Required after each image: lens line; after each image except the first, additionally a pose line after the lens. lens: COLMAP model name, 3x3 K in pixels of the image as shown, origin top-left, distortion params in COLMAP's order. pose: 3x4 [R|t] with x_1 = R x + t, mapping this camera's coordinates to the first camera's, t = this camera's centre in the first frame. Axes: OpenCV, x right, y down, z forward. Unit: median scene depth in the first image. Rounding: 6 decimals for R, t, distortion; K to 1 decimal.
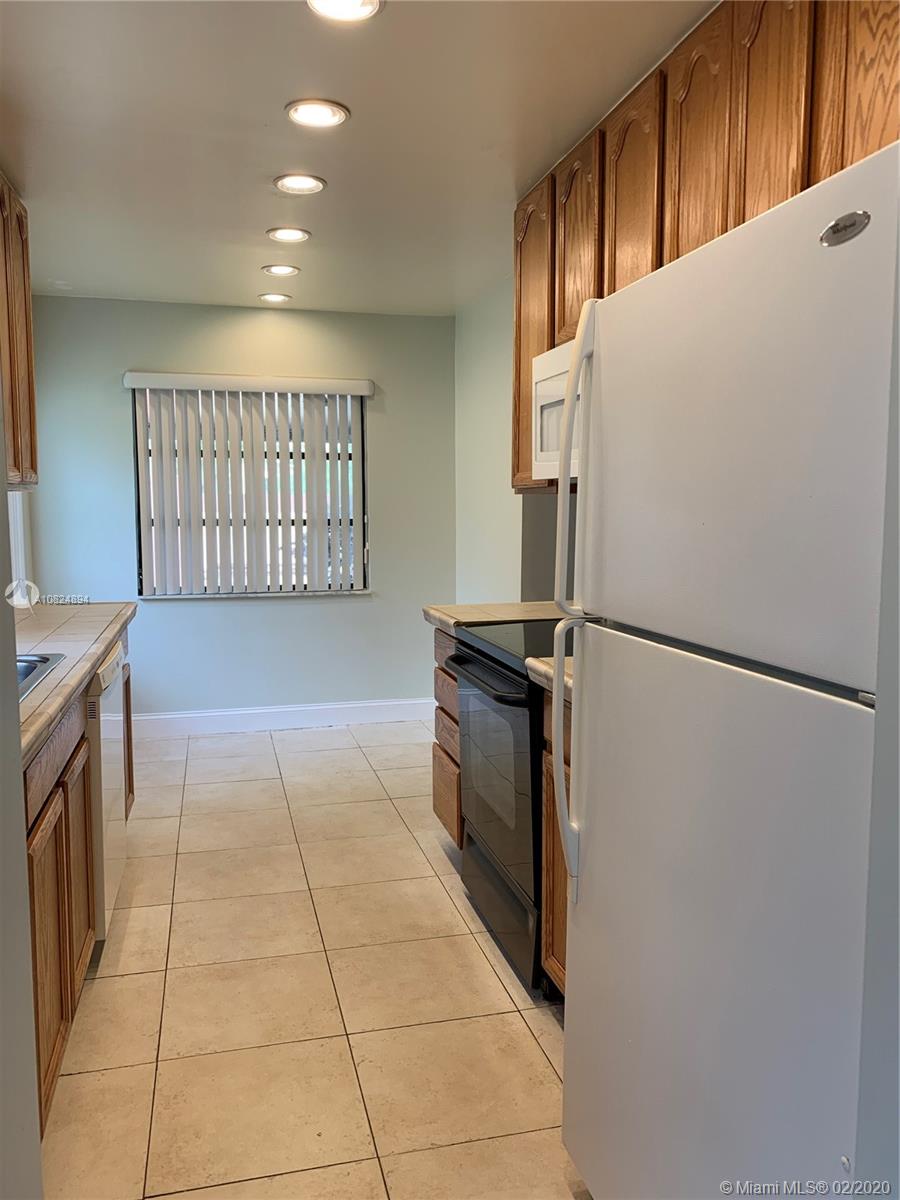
lens RADIAL K [[919.8, 0, 450.5], [0, 919.8, 597.4], [0, 0, 1]] dist [0.057918, -0.071833]
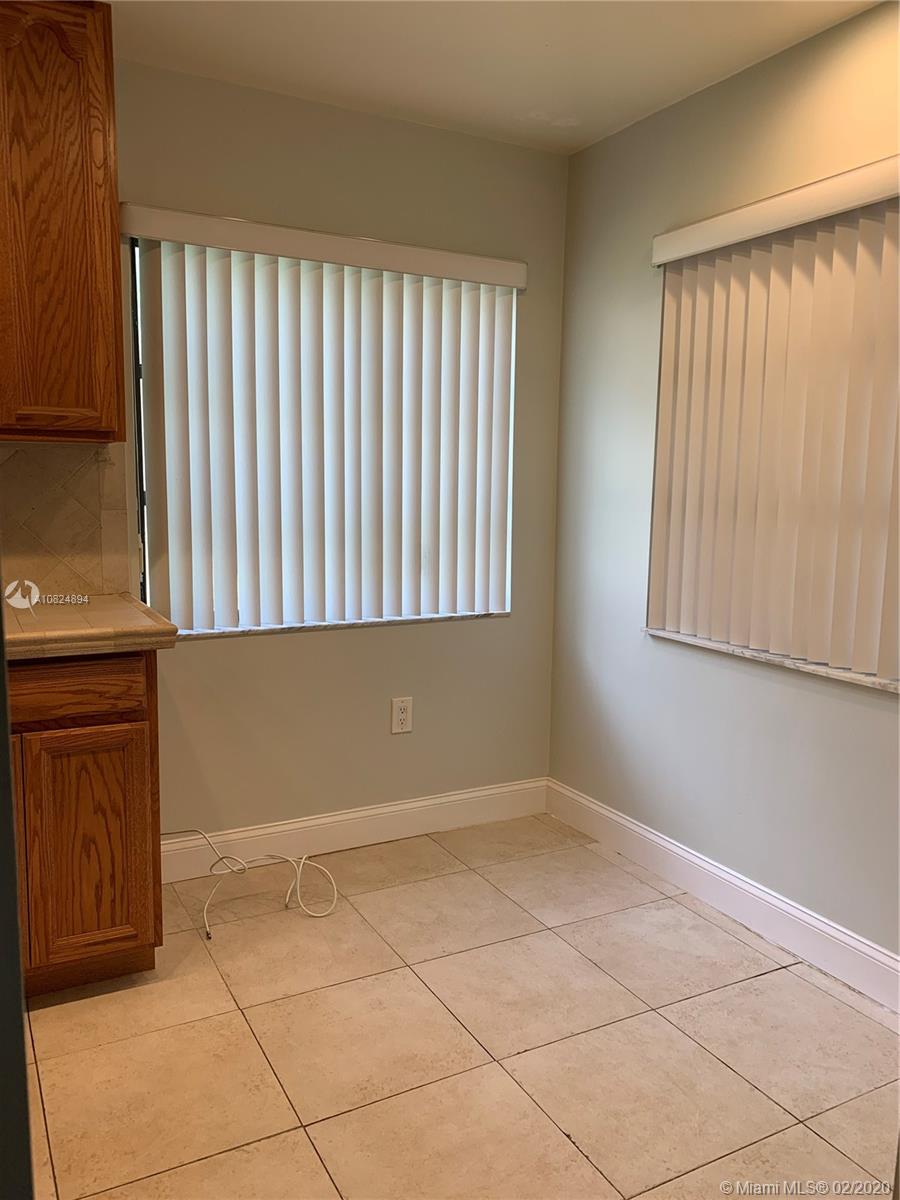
lens RADIAL K [[919.8, 0, 449.7], [0, 919.8, 599.6], [0, 0, 1]] dist [0.057918, -0.071833]
pose [[0.241582, 0.139037, -0.960368, 0.233805], [-0.115281, 0.986785, 0.113863, -0.086572], [0.963508, 0.083205, 0.254418, 0.858968]]
